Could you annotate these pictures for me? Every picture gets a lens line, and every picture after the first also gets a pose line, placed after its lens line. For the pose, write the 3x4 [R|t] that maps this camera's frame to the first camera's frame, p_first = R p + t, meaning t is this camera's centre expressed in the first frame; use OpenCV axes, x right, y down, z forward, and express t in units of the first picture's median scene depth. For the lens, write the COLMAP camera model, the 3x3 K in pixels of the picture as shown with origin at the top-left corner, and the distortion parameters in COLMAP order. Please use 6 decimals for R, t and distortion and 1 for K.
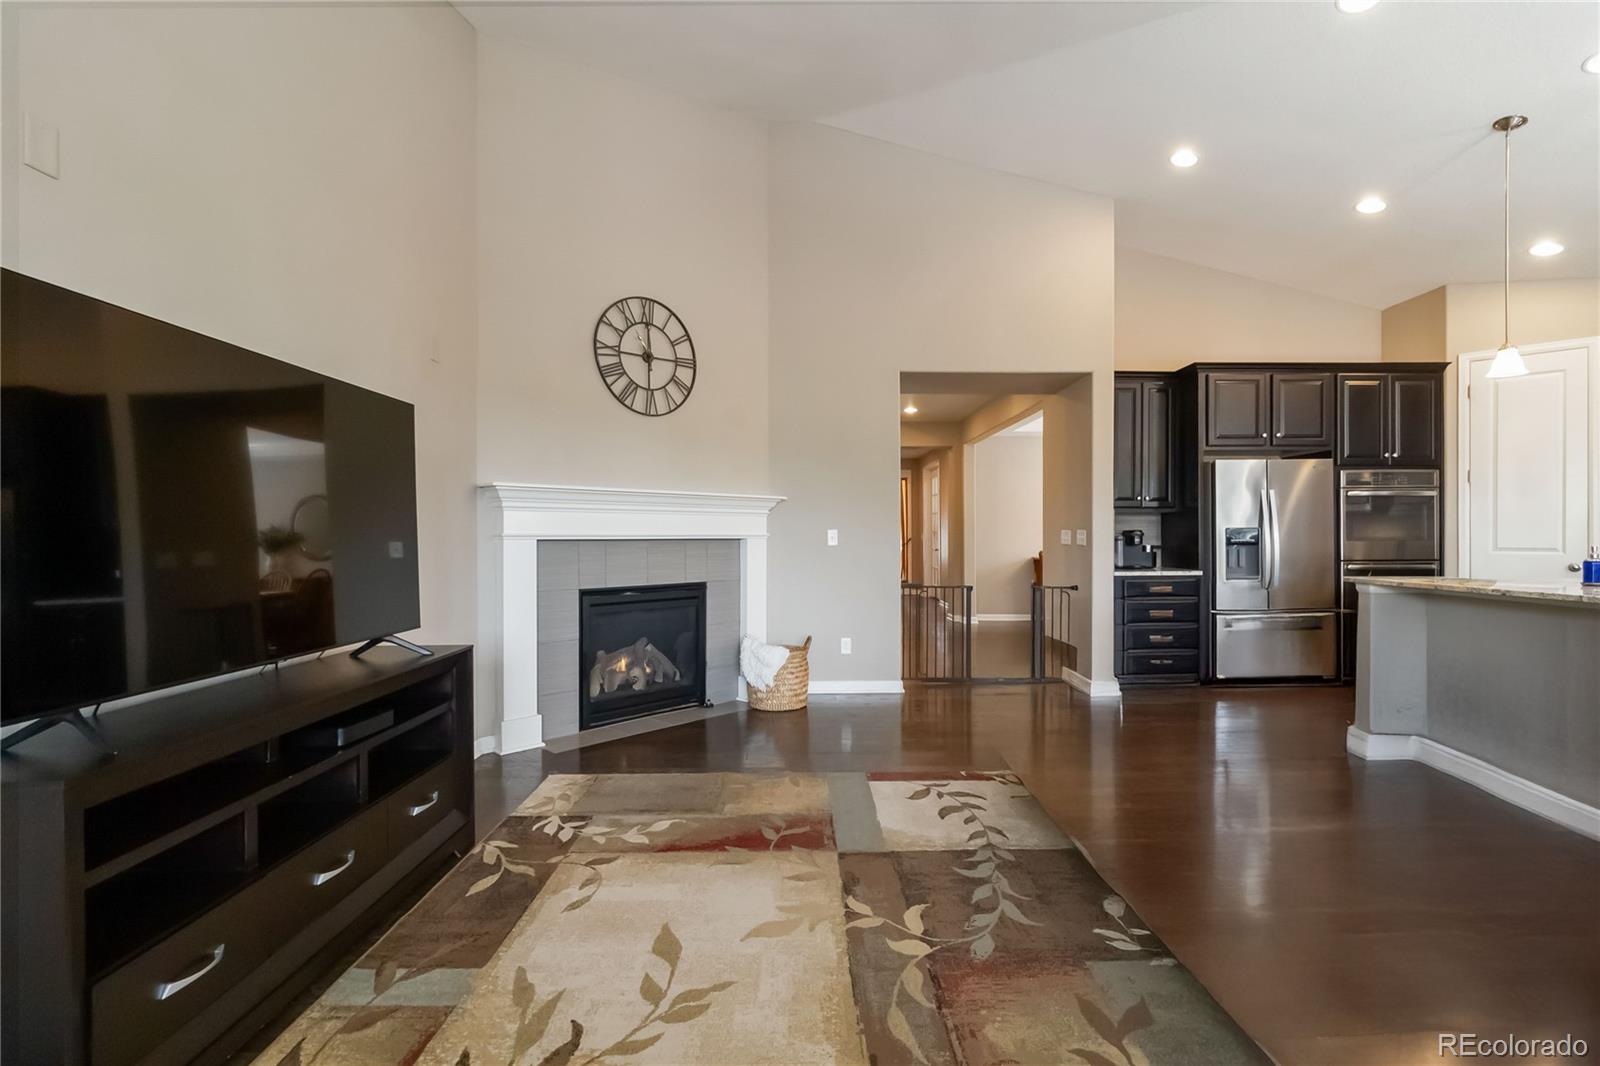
lens RADIAL K [[740.2, 0, 812.5], [0, 740.2, 536.1], [0, 0, 1]] dist [0.002762, 0.000492]
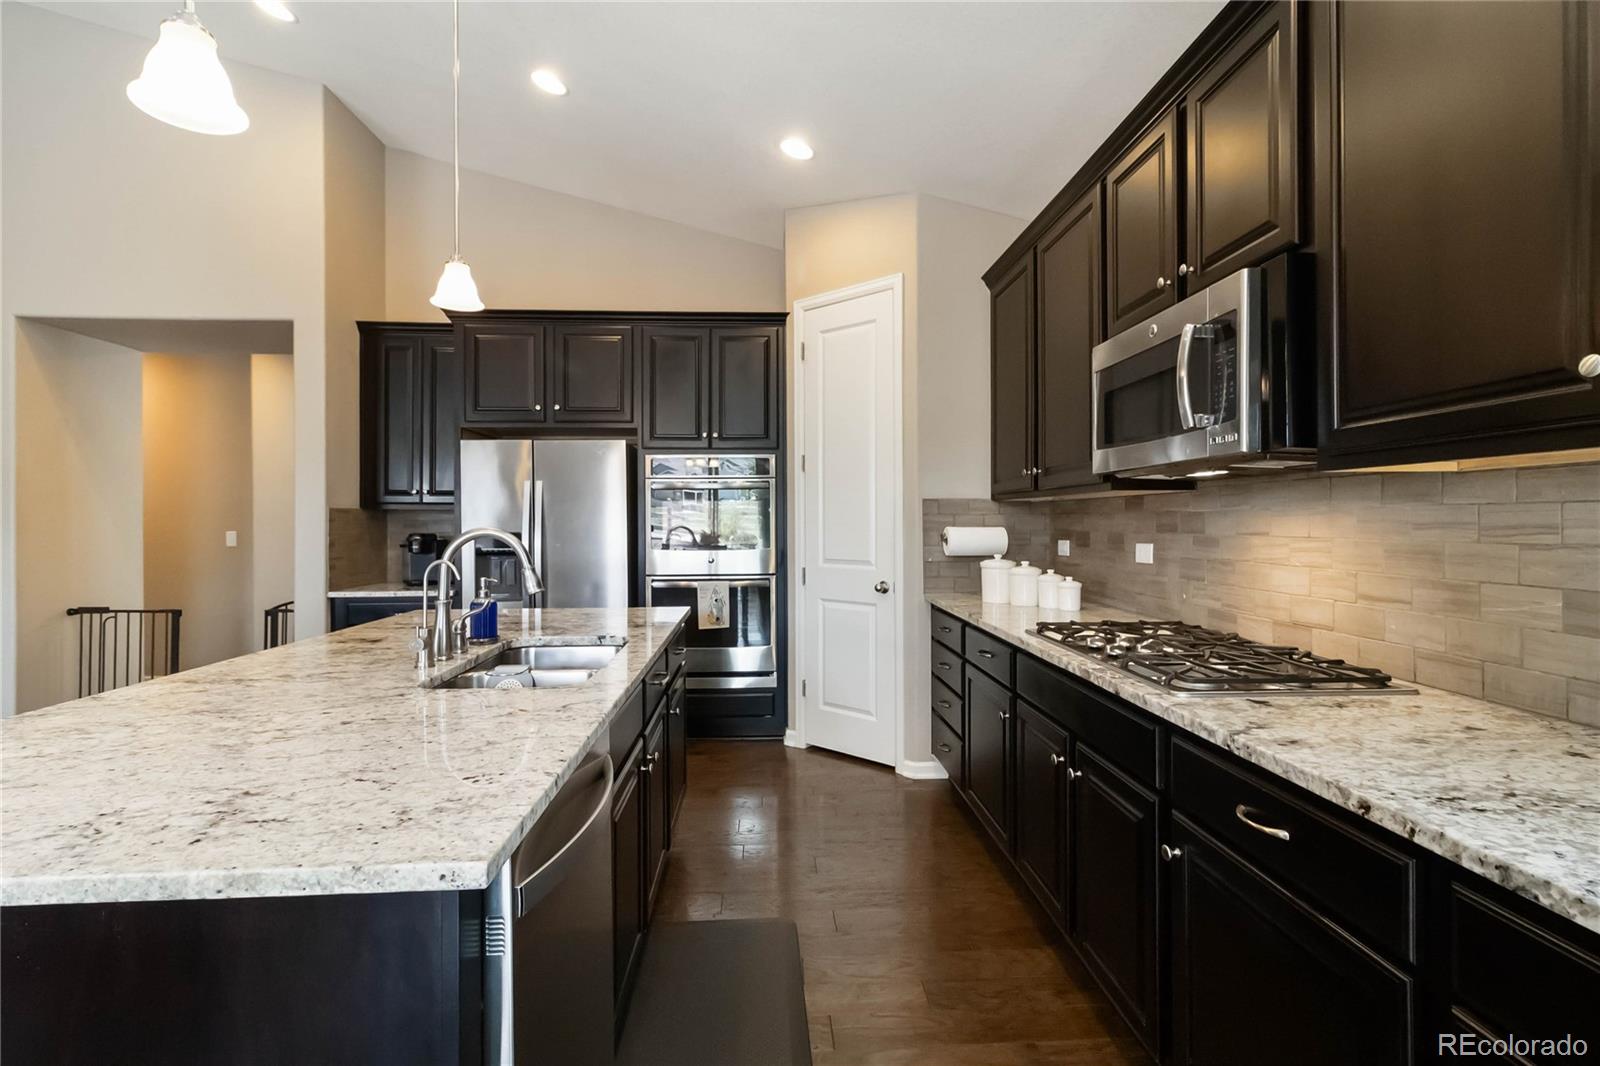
lens RADIAL K [[751.2, 0, 798.9], [0, 751.2, 524.7], [0, 0, 1]] dist [0.004419, 0.000430]
pose [[0.999519, -0.001048, 0.031007, 0.994396], [0.000883, 0.999985, 0.005359, -0.026139], [-0.031012, -0.005329, 0.999505, 0.276457]]
